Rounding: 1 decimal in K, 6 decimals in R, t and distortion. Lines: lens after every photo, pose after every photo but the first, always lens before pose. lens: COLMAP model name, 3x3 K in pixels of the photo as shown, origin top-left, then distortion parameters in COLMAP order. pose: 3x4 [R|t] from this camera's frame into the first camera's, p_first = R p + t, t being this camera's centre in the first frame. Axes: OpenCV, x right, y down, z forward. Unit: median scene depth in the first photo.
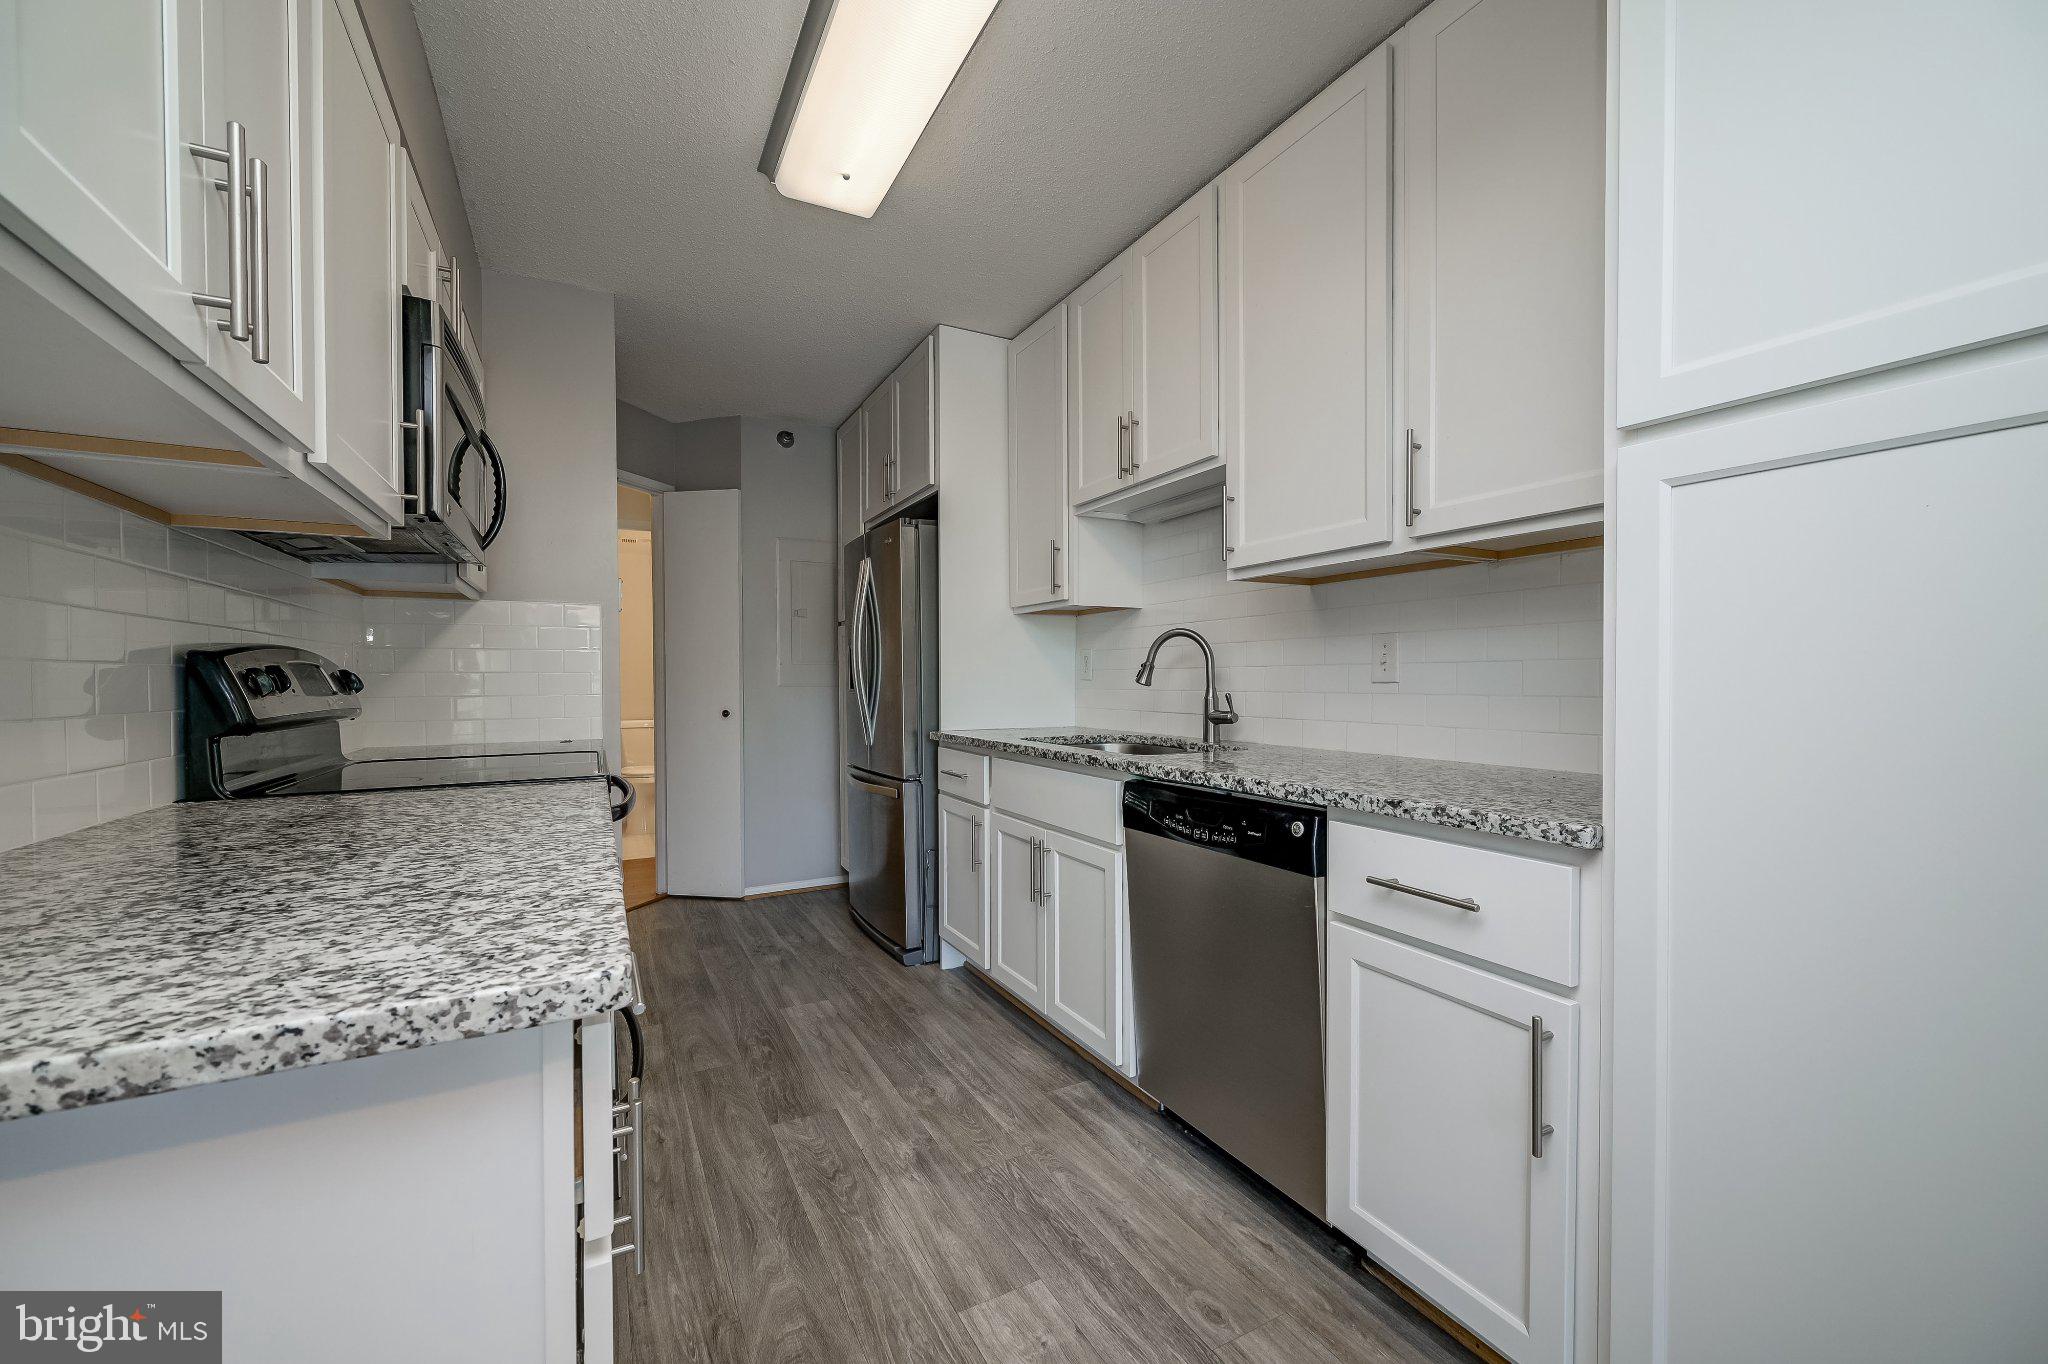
lens RADIAL K [[815.7, 0, 1028.6], [0, 815.7, 693.4], [0, 0, 1]] dist [0.000362, 0.000497]
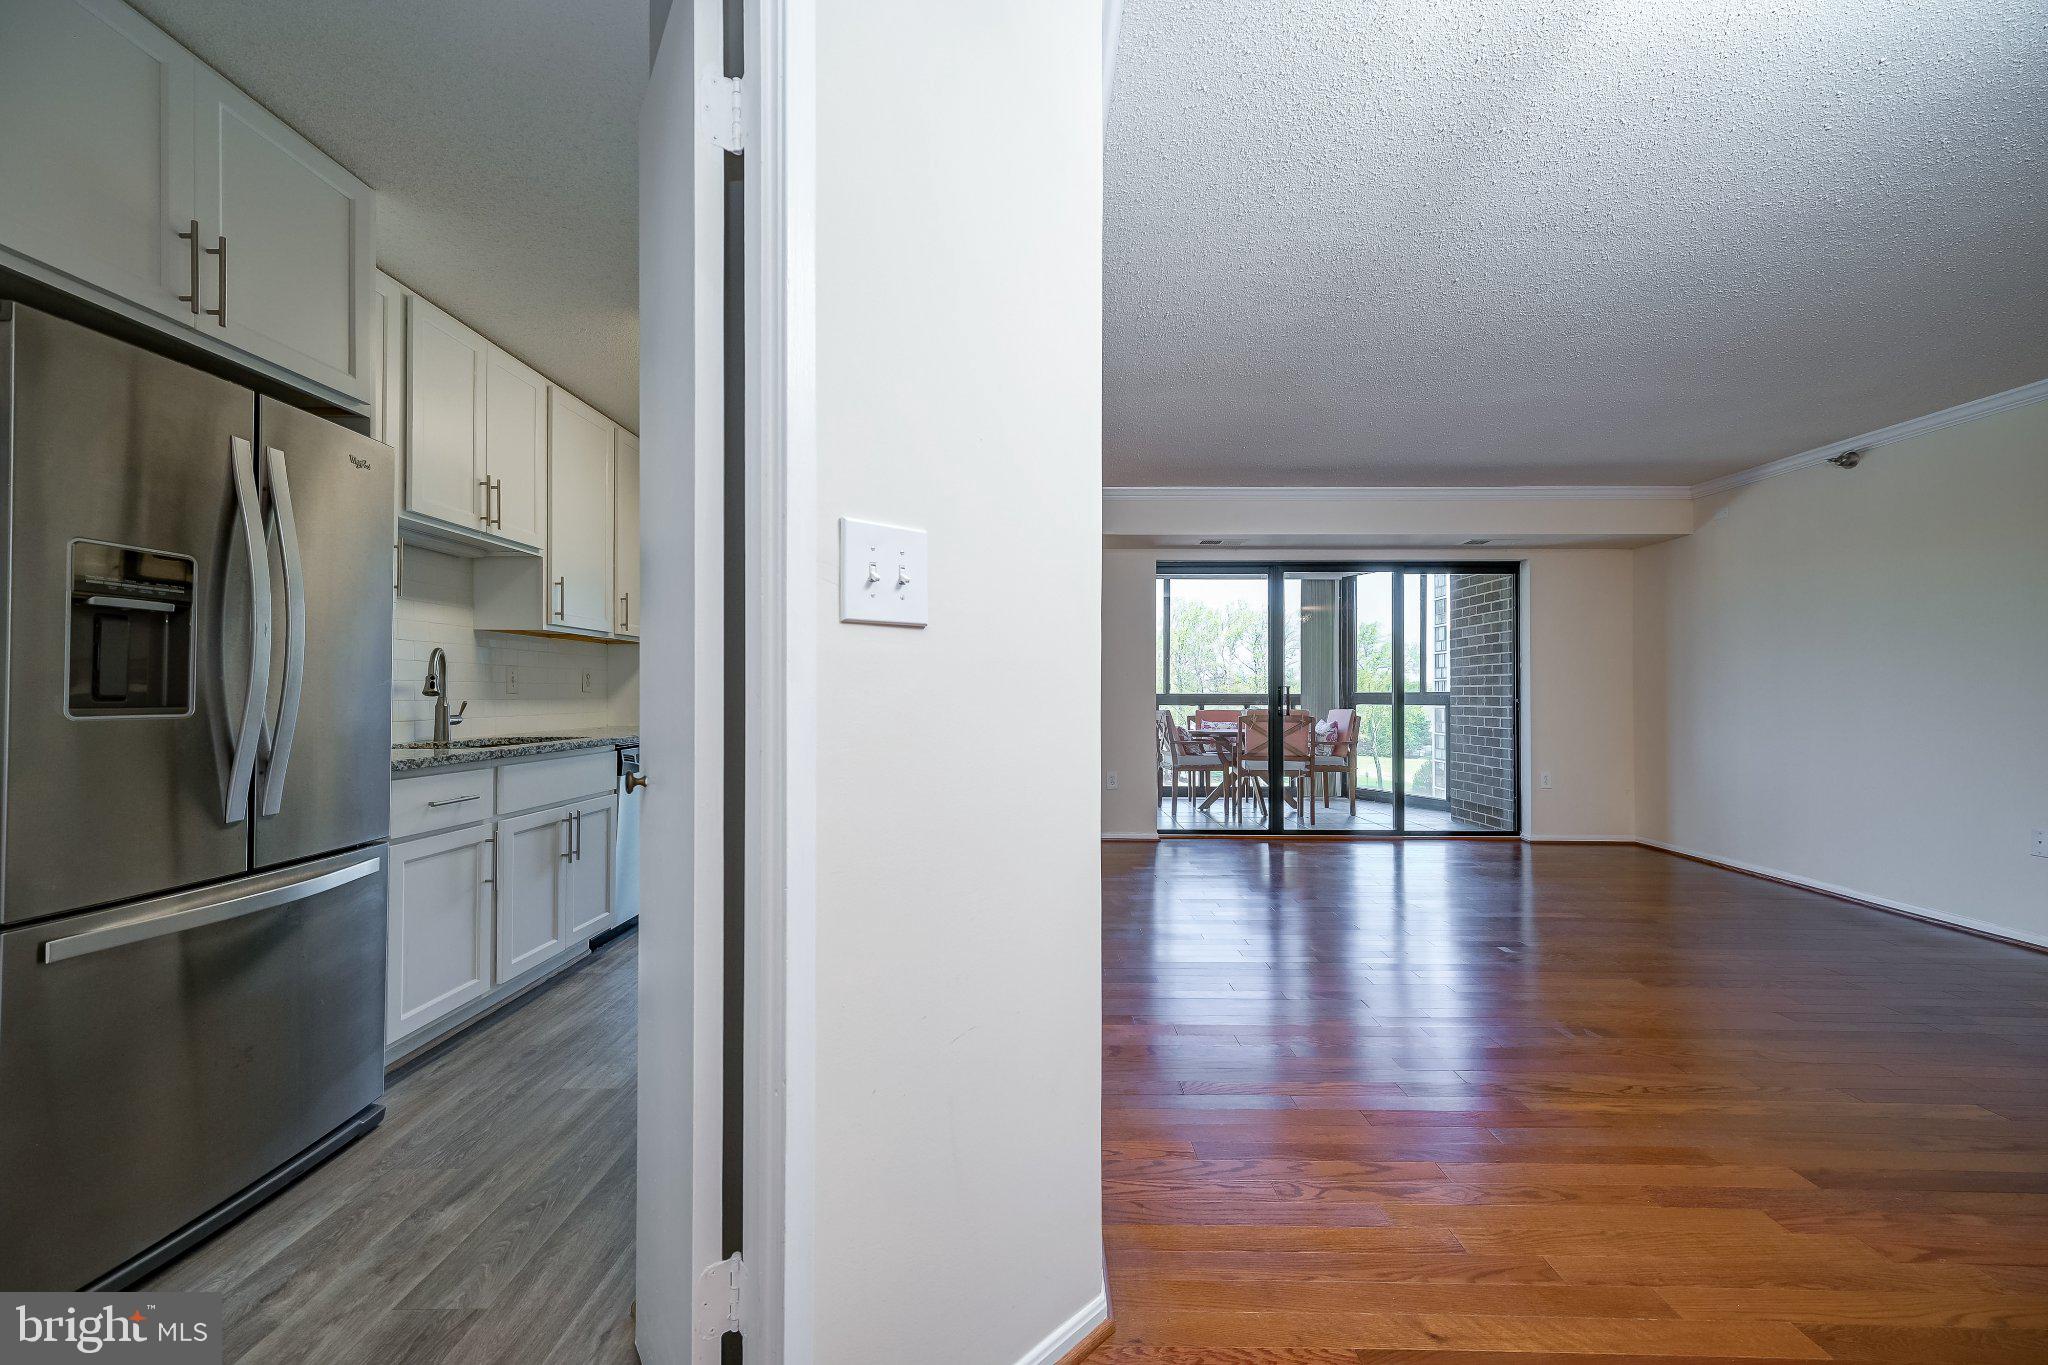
lens RADIAL K [[799.0, 0, 1021.0], [0, 799.0, 686.0], [0, 0, 1]] dist [0.005061, 0.002056]
pose [[-0.874166, 0.004169, 0.485609, -1.256794], [0.008135, 0.999949, 0.006060, -0.027185], [-0.485559, 0.009248, -0.874155, 1.791767]]
